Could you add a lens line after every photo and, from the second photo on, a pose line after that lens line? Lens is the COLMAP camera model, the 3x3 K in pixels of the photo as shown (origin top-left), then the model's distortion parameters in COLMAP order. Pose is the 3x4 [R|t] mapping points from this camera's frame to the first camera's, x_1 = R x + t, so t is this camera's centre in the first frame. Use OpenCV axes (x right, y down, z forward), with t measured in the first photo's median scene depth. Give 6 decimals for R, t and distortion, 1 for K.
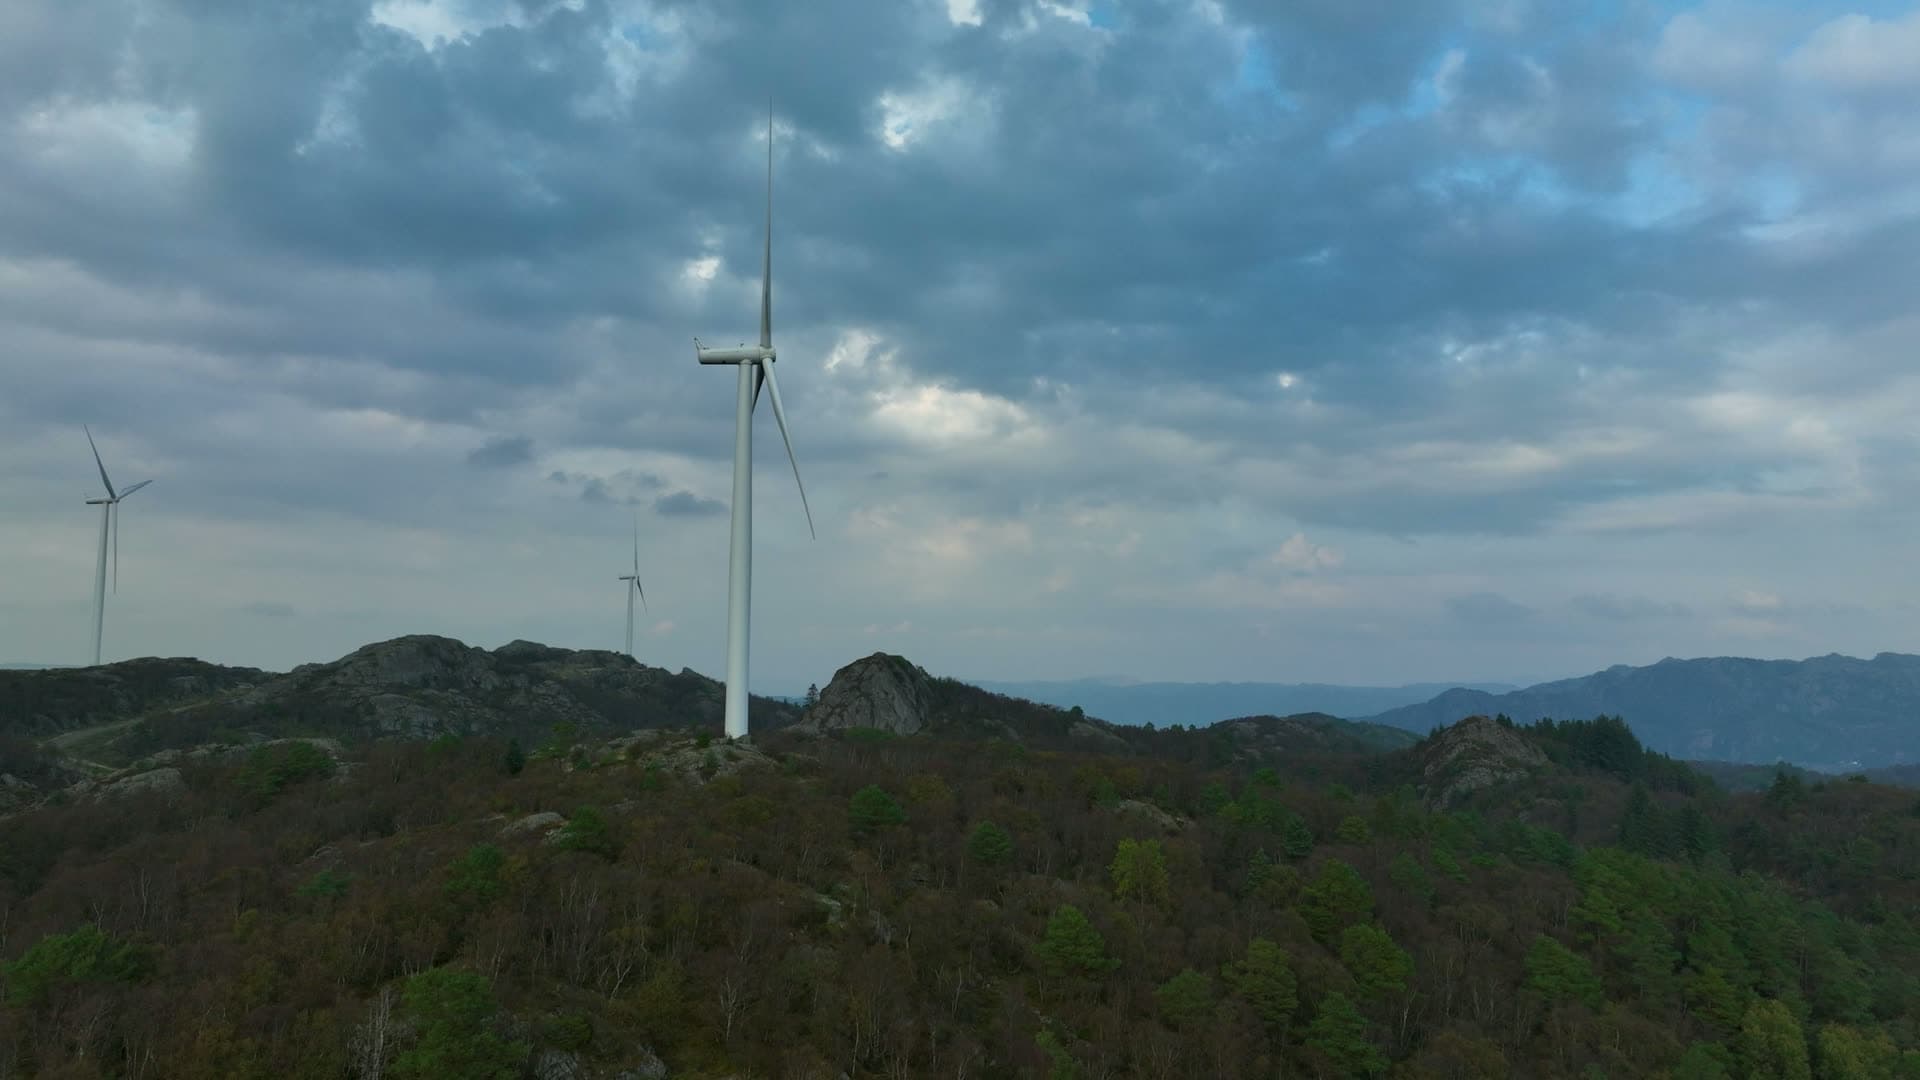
lens RADIAL K [[1440.7, 0, 962.1], [0, 1440.7, 538.7], [0, 0, 1]] dist [0.003128, 0.007684]
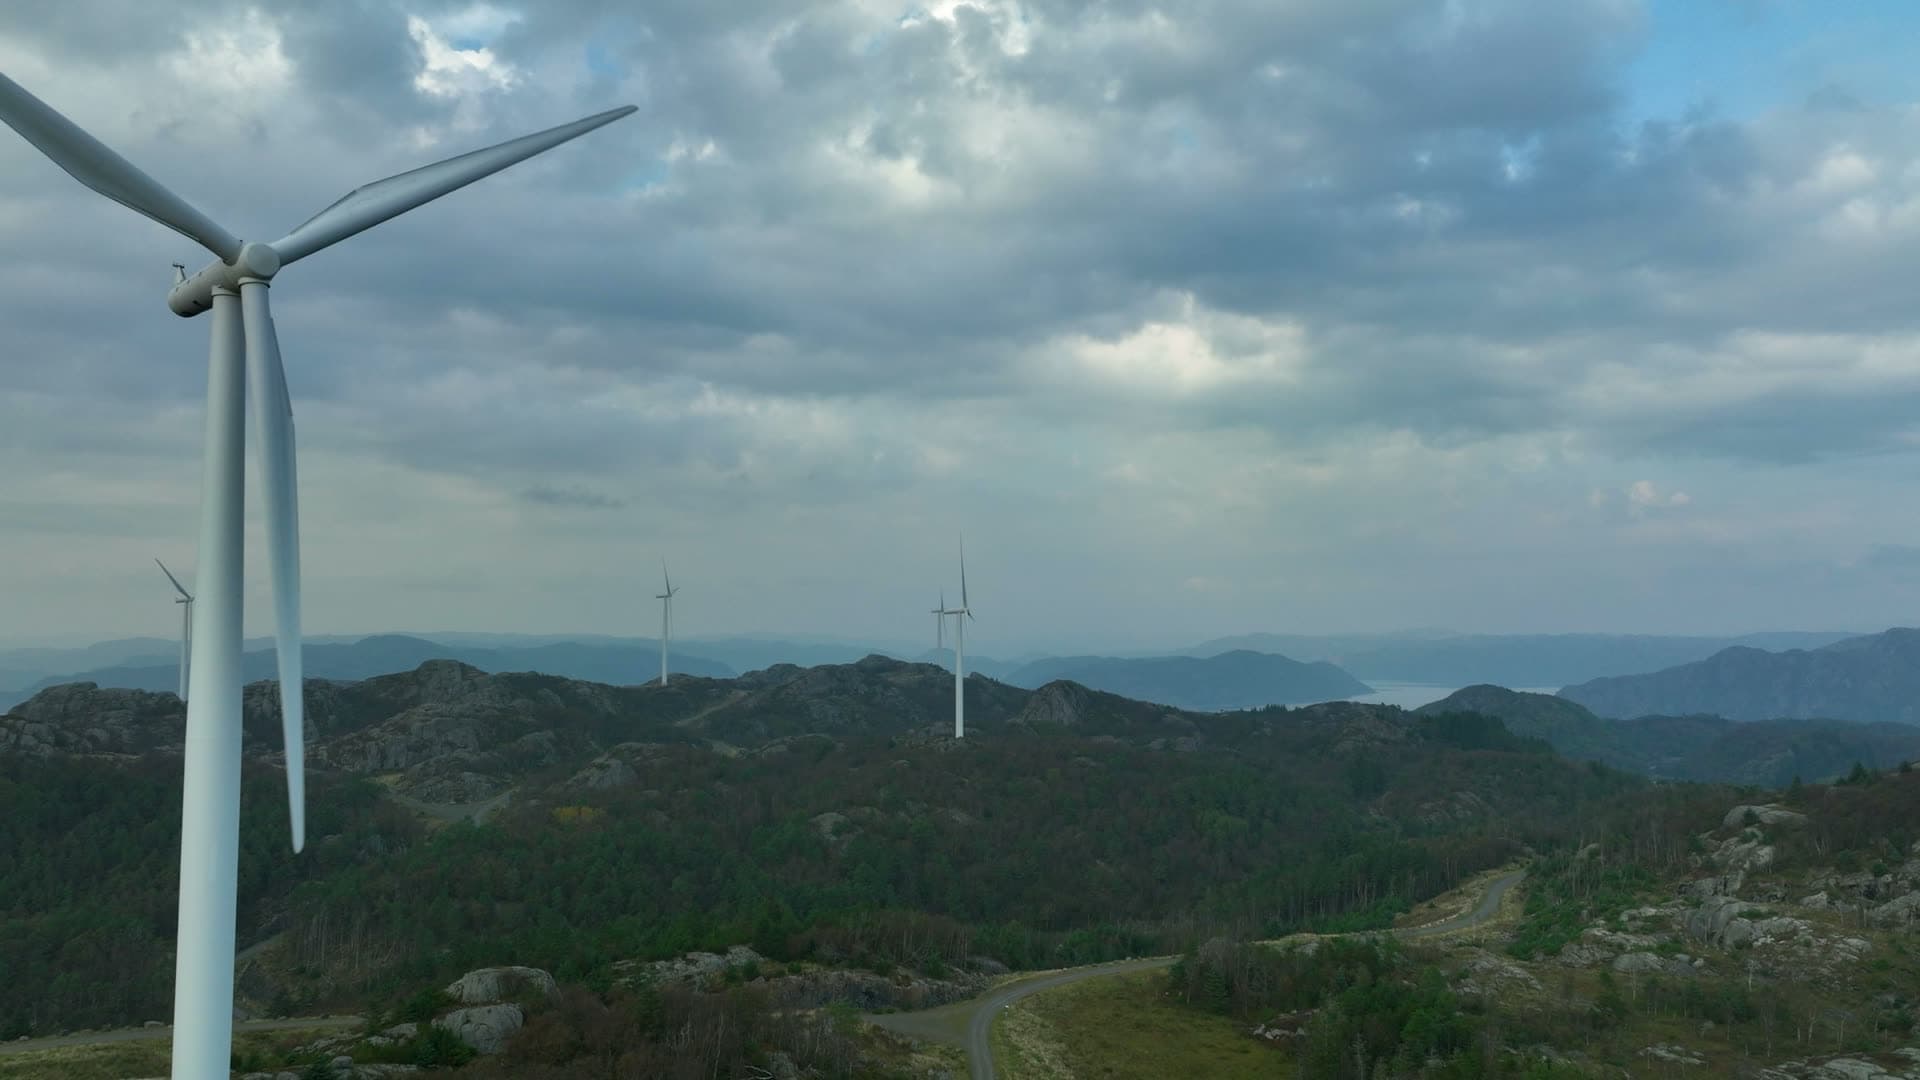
lens RADIAL K [[1745.3, 0, 960.0], [0, 1745.3, 540.0], [0, 0, 1]] dist [0.009335, 0.004750]
pose [[0.973671, -0.022918, -0.226803, 0.331418], [0.036670, 0.997723, 0.056608, -0.232847], [0.224989, -0.063434, 0.972294, -1.231842]]
